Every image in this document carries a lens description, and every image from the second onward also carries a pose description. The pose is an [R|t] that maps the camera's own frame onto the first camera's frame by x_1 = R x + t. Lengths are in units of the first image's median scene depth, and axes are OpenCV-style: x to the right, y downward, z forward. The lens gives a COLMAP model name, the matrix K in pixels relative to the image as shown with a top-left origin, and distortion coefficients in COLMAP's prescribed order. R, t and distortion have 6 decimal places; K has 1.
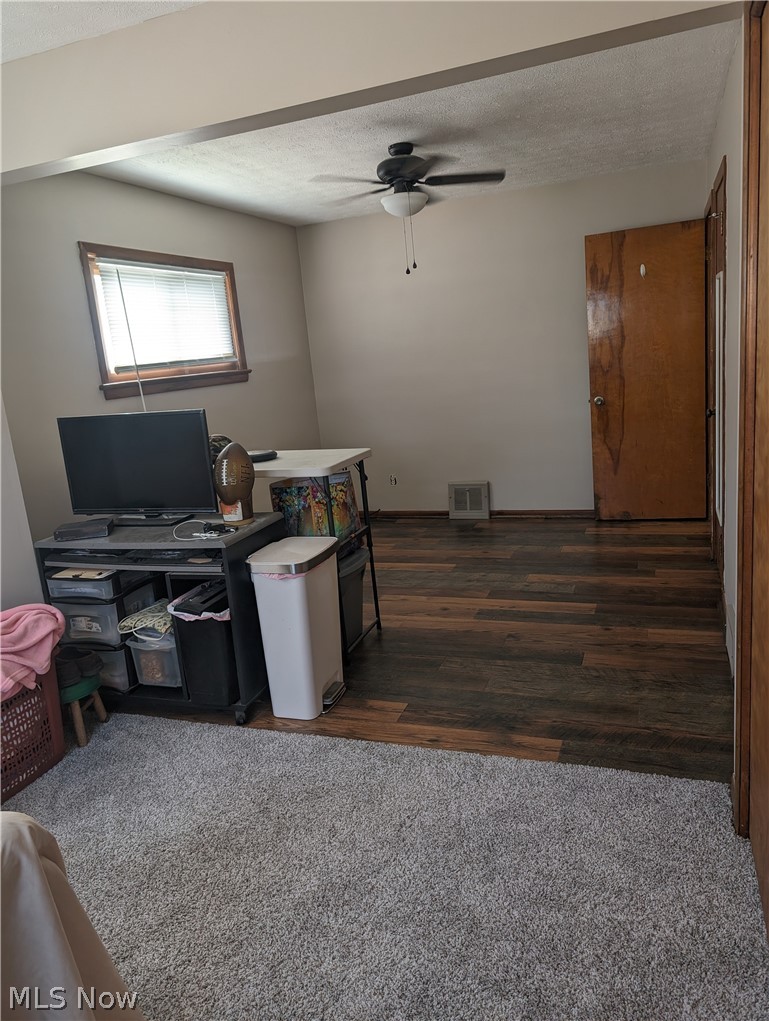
lens RADIAL K [[735.4, 0, 380.2], [0, 735.4, 510.4], [0, 0, 1]] dist [0.016927, -0.011318]
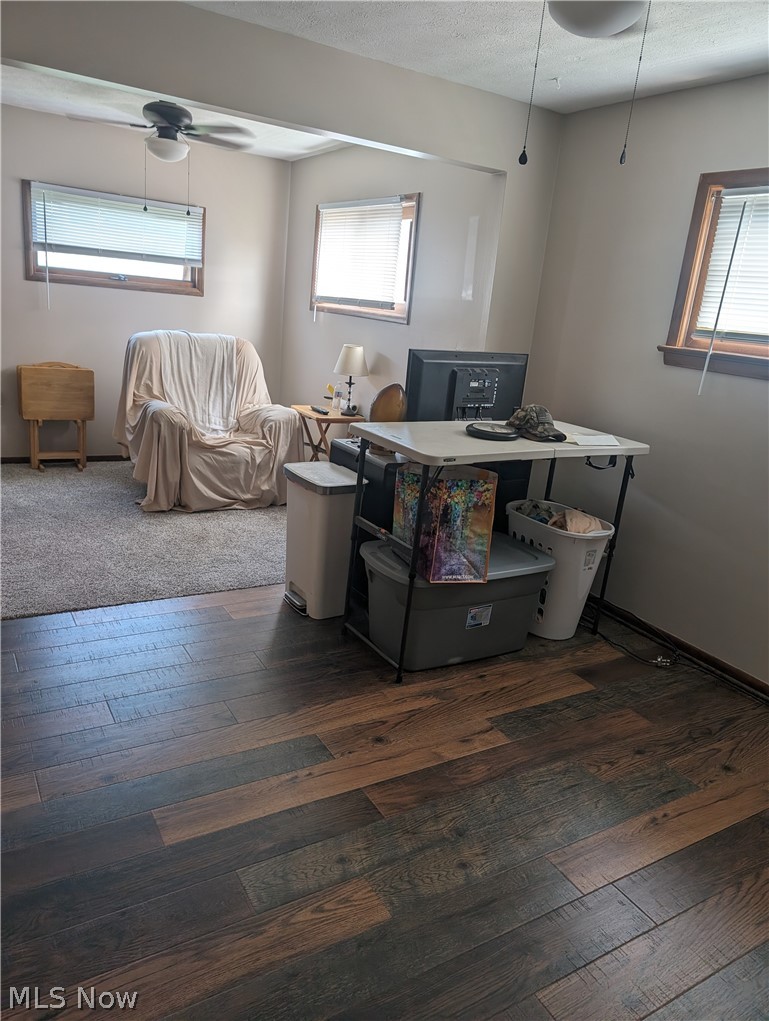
lens RADIAL K [[735.4, 0, 380.1], [0, 735.4, 511.7], [0, 0, 1]] dist [0.016927, -0.011318]
pose [[-0.632153, 0.248080, -0.734056, 0.493196], [-0.204147, 0.860564, 0.466641, -0.321720], [0.747467, 0.444844, -0.493364, 1.203131]]
